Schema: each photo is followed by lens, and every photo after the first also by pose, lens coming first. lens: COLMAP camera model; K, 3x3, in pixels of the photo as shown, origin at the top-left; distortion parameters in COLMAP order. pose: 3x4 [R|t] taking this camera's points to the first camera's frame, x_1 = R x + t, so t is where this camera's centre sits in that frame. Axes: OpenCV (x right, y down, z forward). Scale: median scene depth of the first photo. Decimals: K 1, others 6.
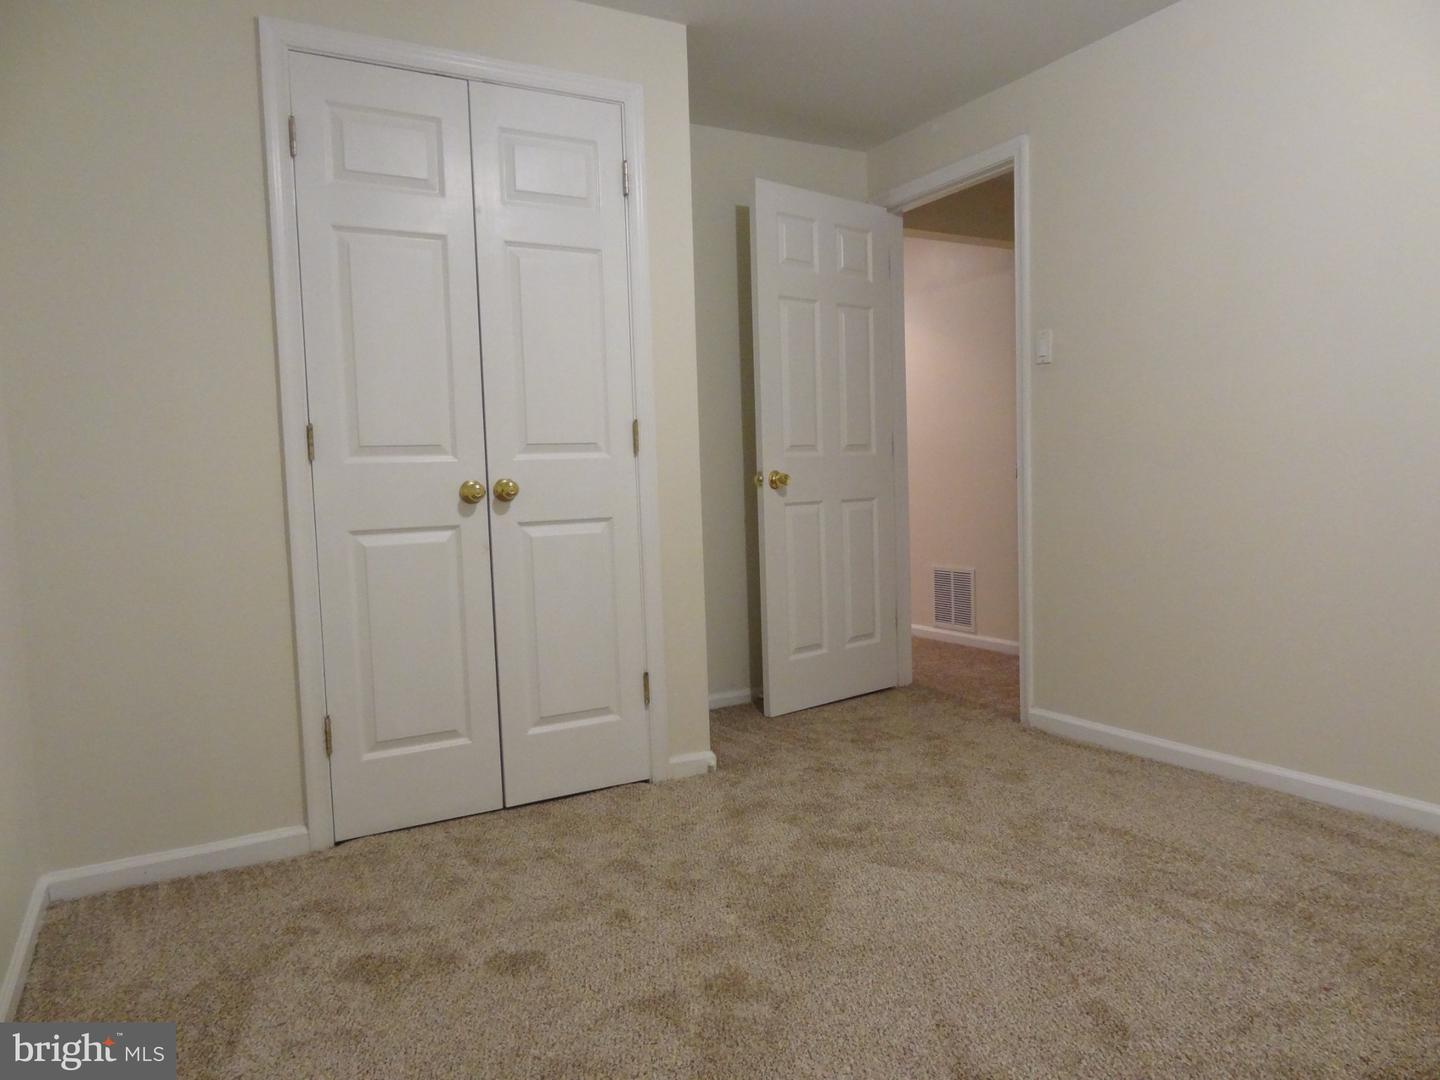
lens RADIAL K [[1003.8, 0, 720.0], [0, 1003.8, 540.0], [0, 0, 1]] dist [0.004039, -0.000123]
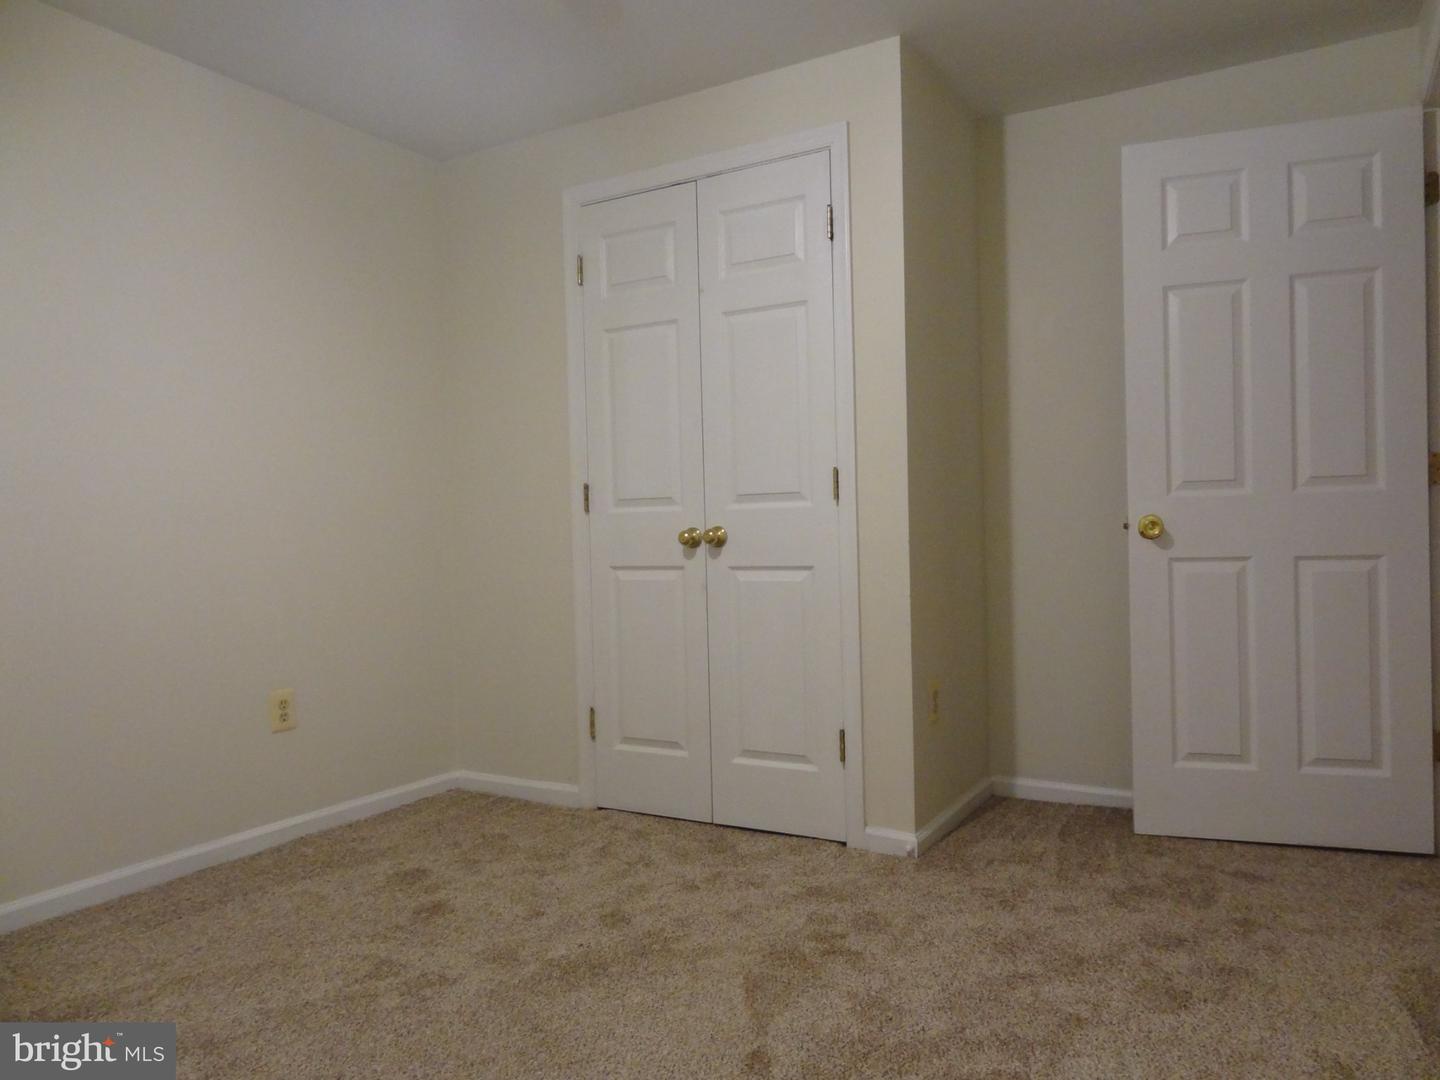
lens RADIAL K [[995.8, 0, 720.0], [0, 995.8, 540.0], [0, 0, 1]] dist [-0.001441, 0.001821]
pose [[0.507280, 0.032994, -0.861150, 0.732393], [-0.046236, 0.998870, 0.011034, -0.058245], [0.860540, 0.034219, 0.508232, 0.442045]]
